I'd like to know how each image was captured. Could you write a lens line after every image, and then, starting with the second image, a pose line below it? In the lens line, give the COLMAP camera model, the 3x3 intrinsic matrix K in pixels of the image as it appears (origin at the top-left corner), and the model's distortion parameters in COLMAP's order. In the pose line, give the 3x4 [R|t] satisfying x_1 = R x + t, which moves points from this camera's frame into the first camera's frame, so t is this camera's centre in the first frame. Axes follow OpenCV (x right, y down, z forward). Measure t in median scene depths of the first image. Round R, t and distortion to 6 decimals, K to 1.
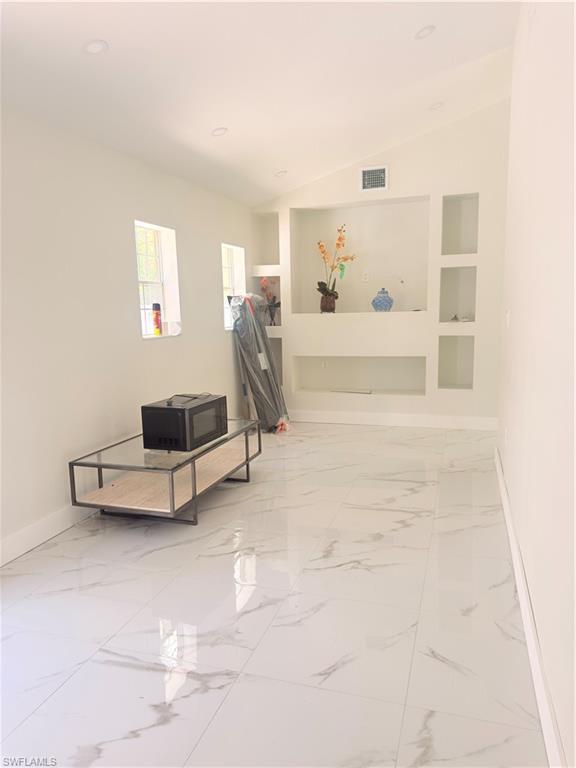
lens RADIAL K [[540.4, 0, 285.9], [0, 540.4, 389.4], [0, 0, 1]] dist [0.045298, -0.072741]
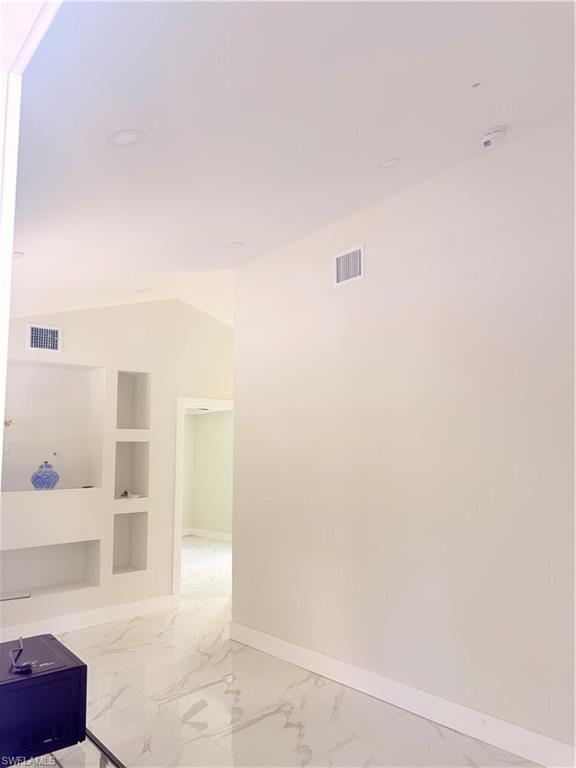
lens RADIAL K [[540.4, 0, 290.6], [0, 540.4, 383.1], [0, 0, 1]] dist [0.045298, -0.072741]
pose [[0.485314, 0.132173, 0.864292, -0.386563], [0.136908, 0.964826, -0.224424, -0.063870], [-0.863554, 0.227245, 0.450148, 0.268413]]
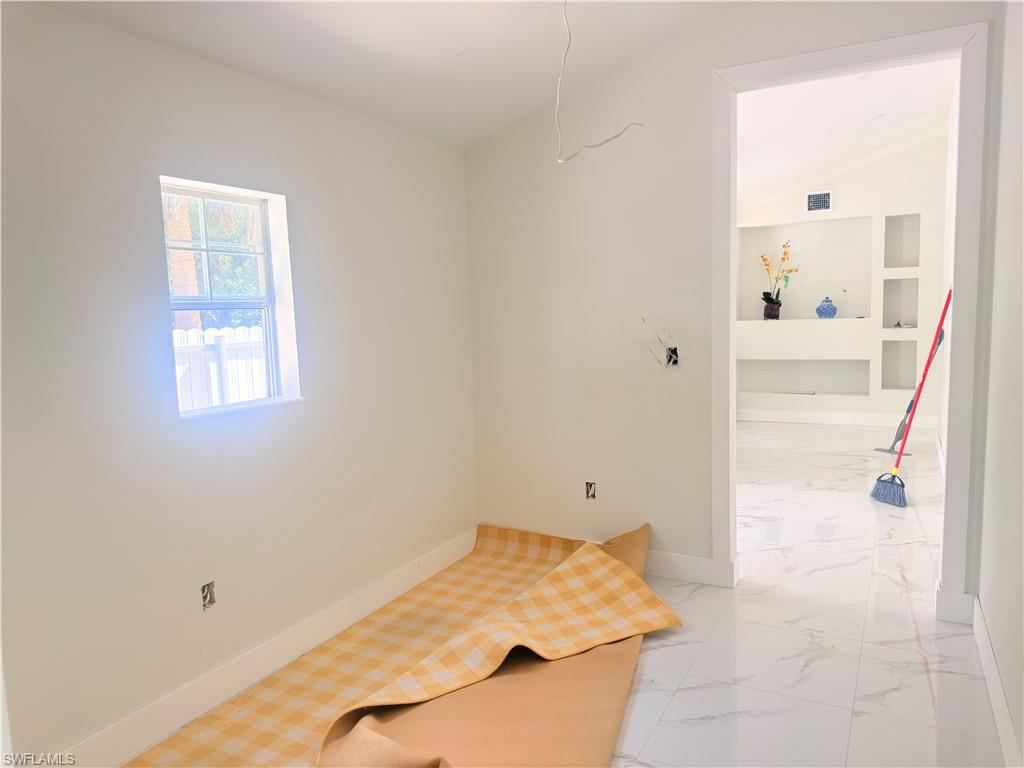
lens RADIAL K [[720.5, 0, 518.0], [0, 720.5, 377.2], [0, 0, 1]] dist [0.045298, -0.072741]
pose [[0.983374, 0.011004, -0.181258, -0.170188], [-0.020672, 0.998457, -0.051534, 0.063905], [0.180411, 0.054424, 0.982084, -0.552889]]
